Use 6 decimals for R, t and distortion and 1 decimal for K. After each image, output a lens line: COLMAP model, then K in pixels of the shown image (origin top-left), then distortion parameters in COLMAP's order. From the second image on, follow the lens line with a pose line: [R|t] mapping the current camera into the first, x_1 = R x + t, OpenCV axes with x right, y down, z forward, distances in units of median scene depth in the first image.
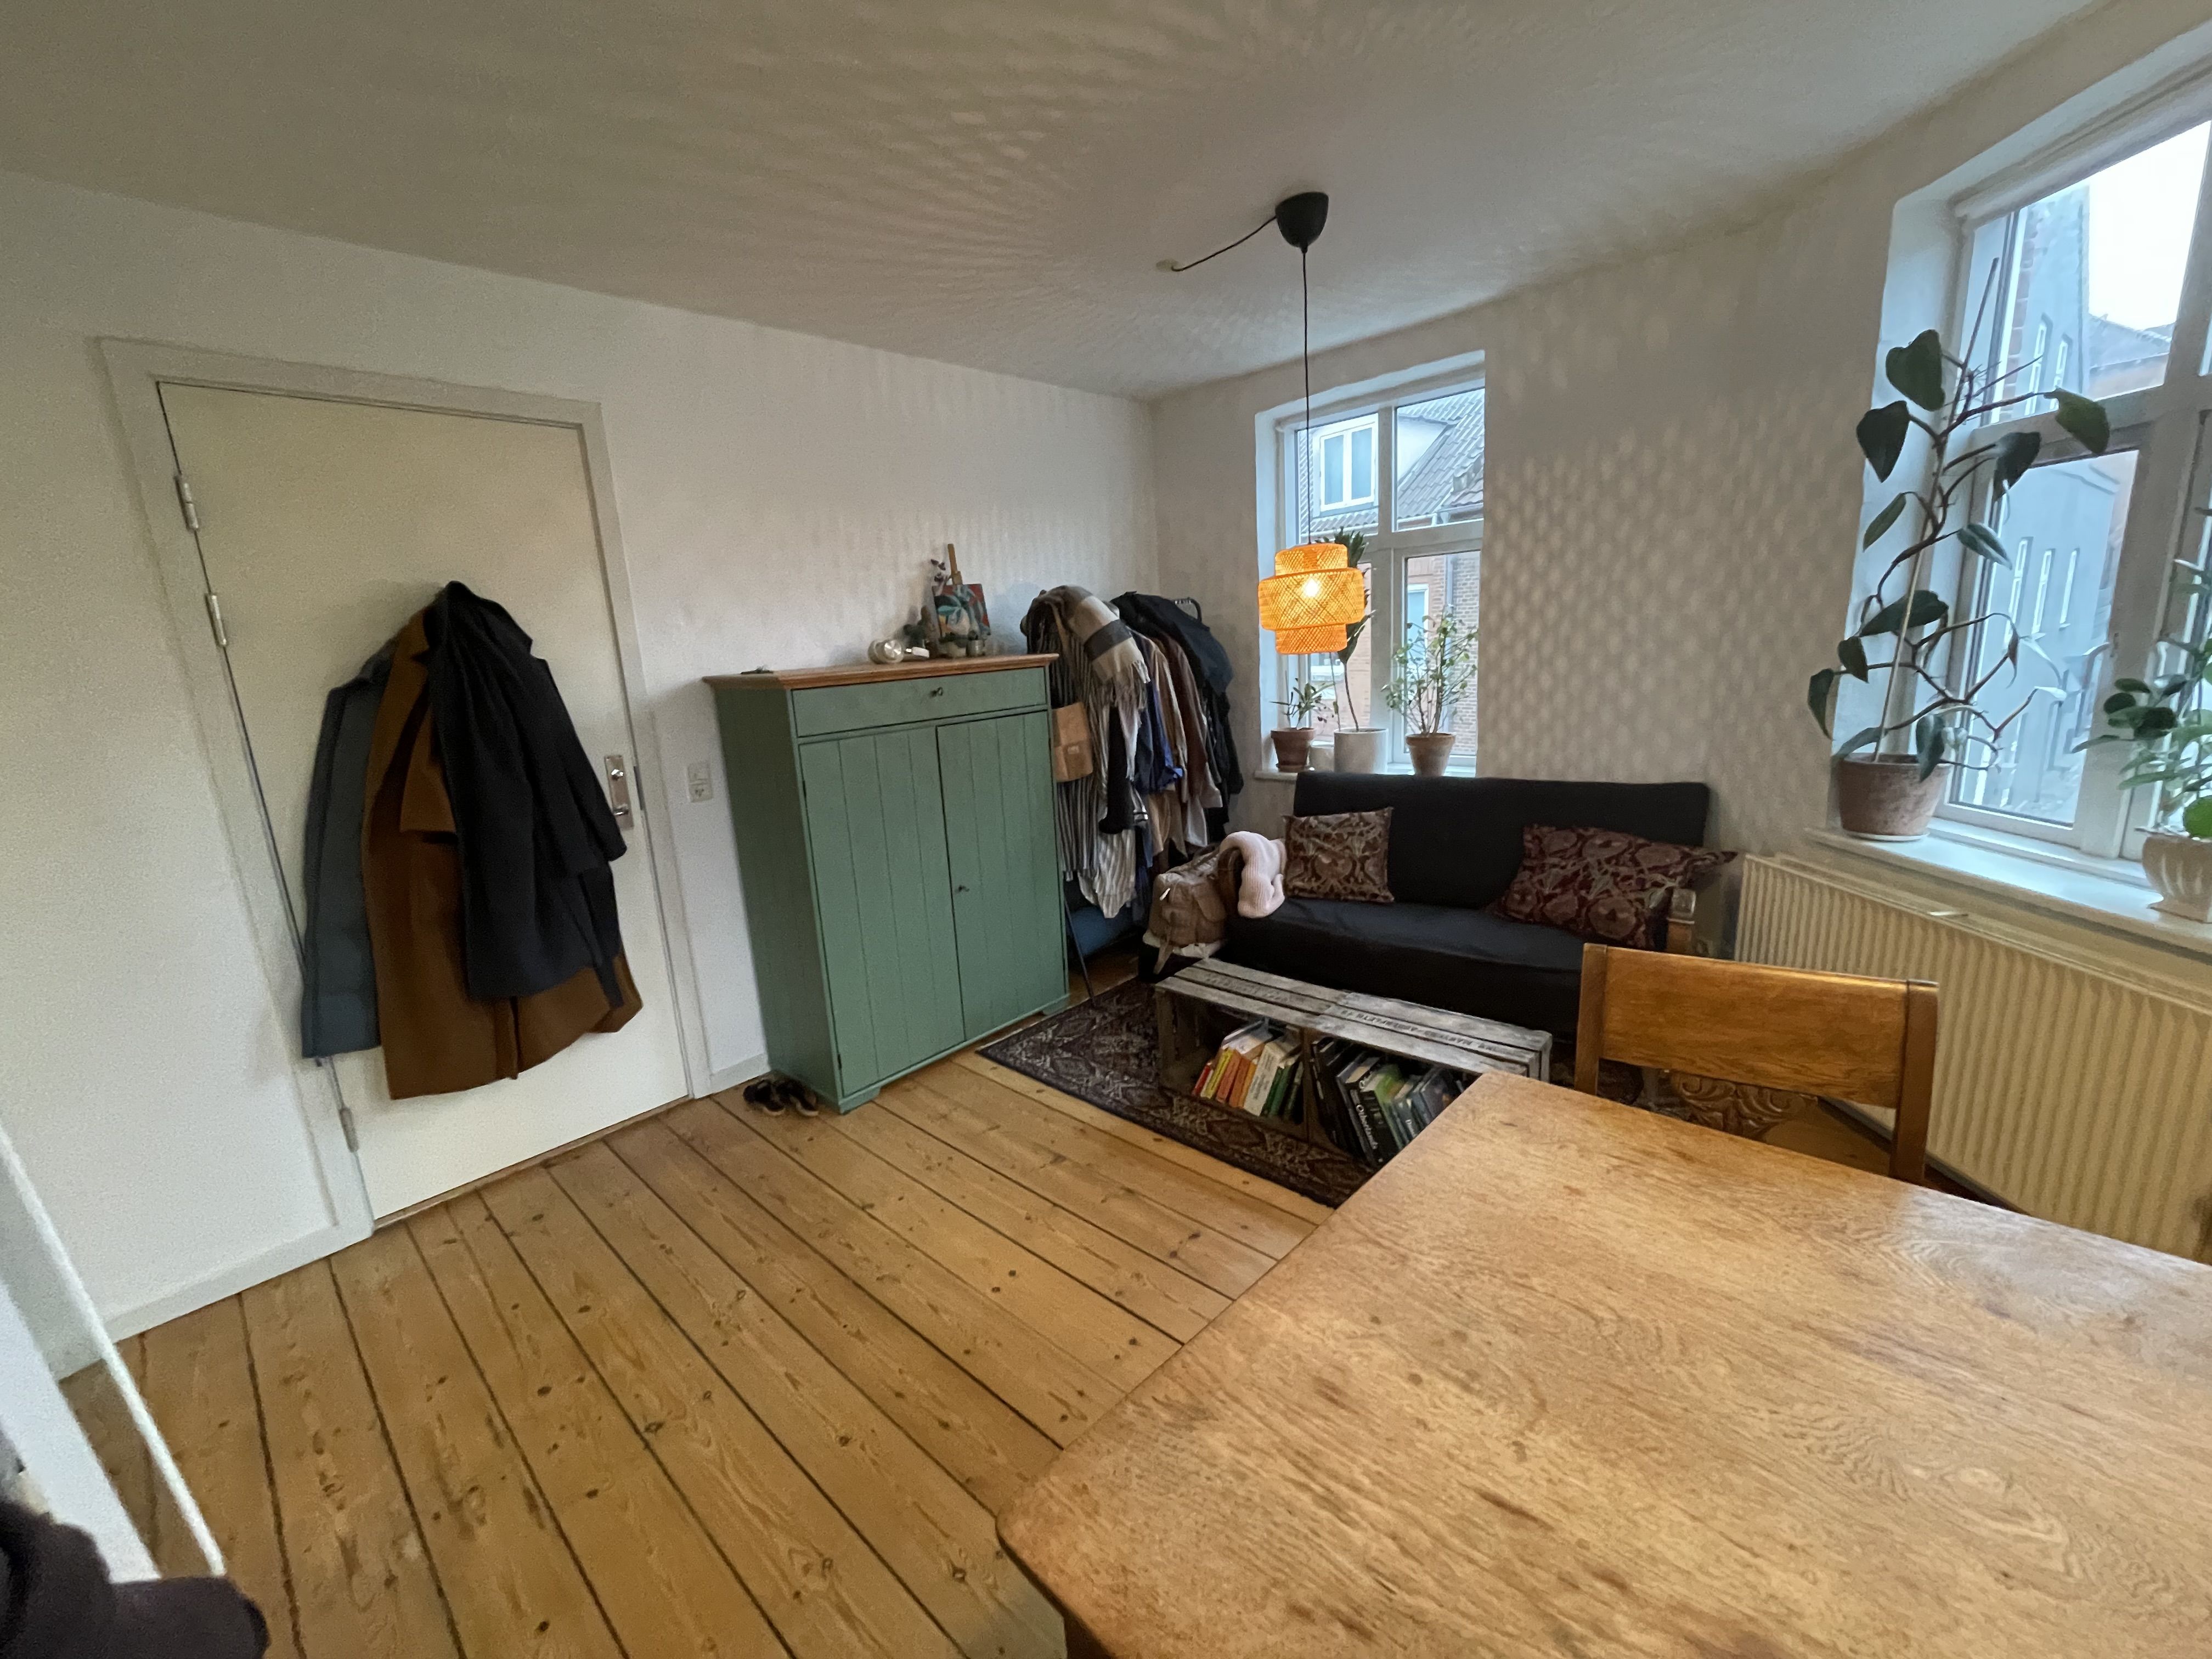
lens RADIAL K [[896.3, 0, 1102.6], [0, 896.3, 832.1], [0, 0, 1]] dist [-0.002931, -0.000384]
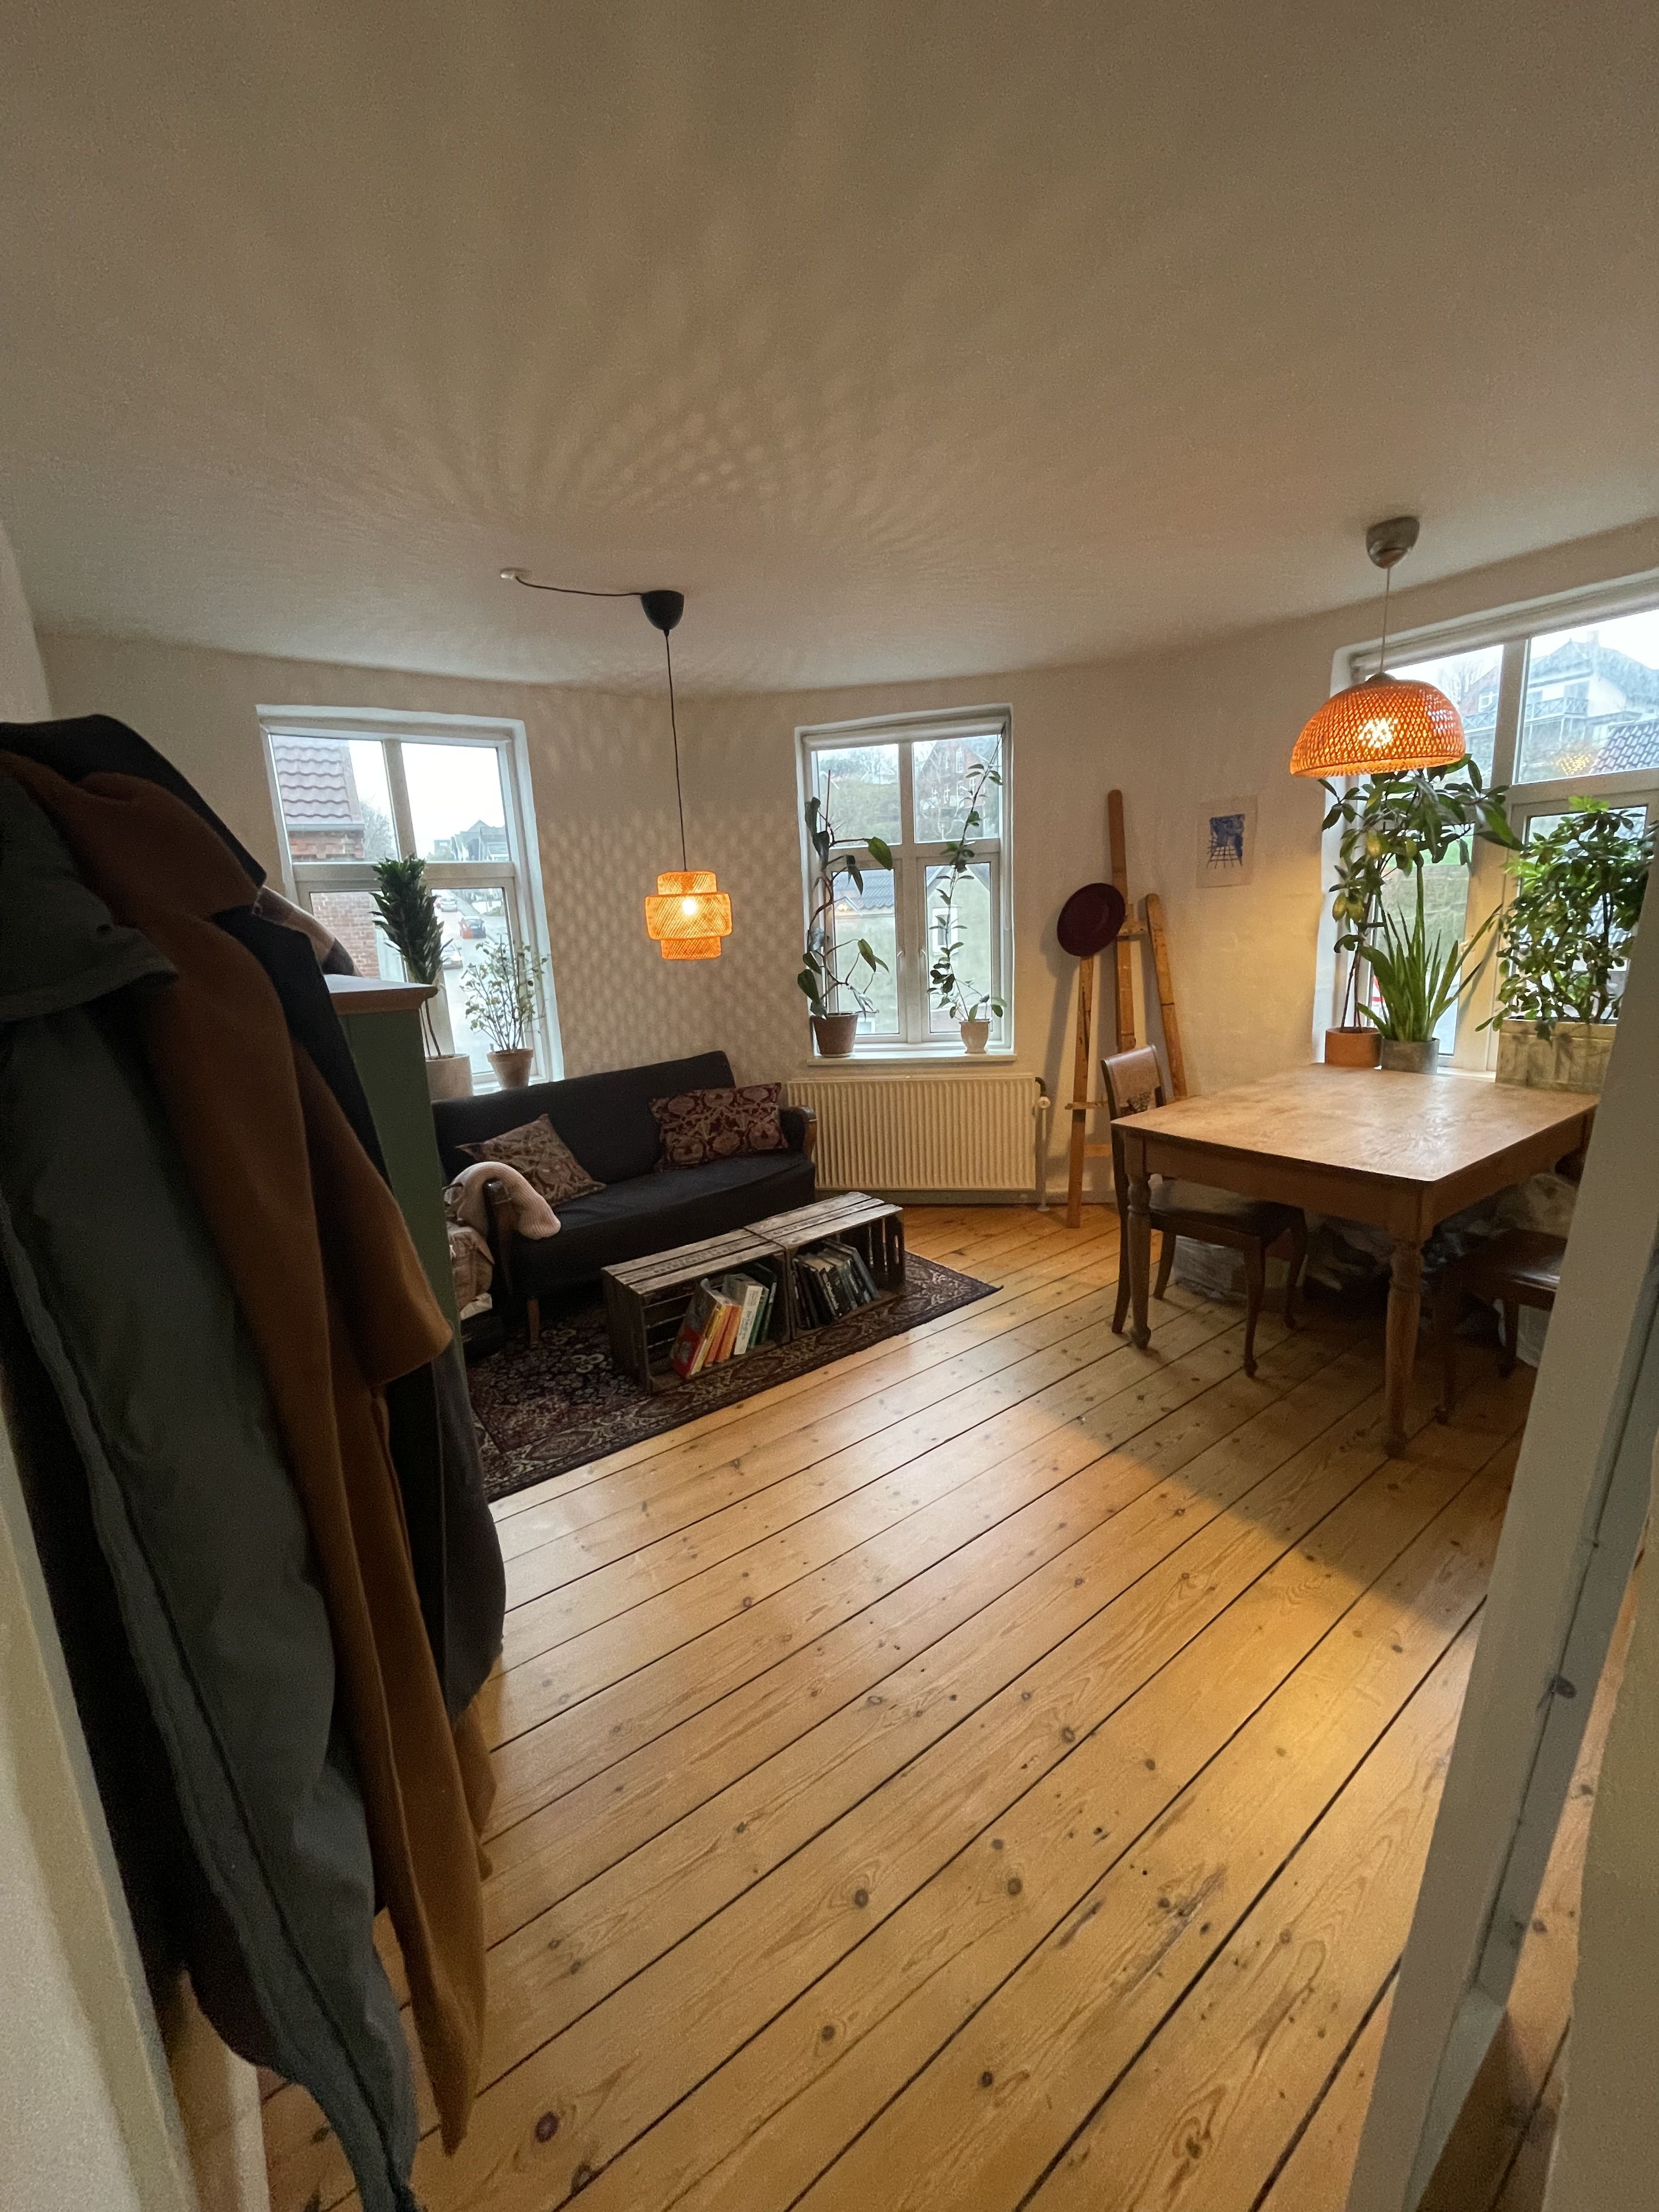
lens RADIAL K [[896.3, 0, 829.5], [0, 896.3, 1106.0], [0, 0, 1]] dist [-0.002931, -0.000384]
pose [[0.172591, -0.150060, 0.973496, -0.856631], [0.250910, 0.962422, 0.103869, -0.080643], [-0.952500, 0.226333, 0.203757, 0.566460]]
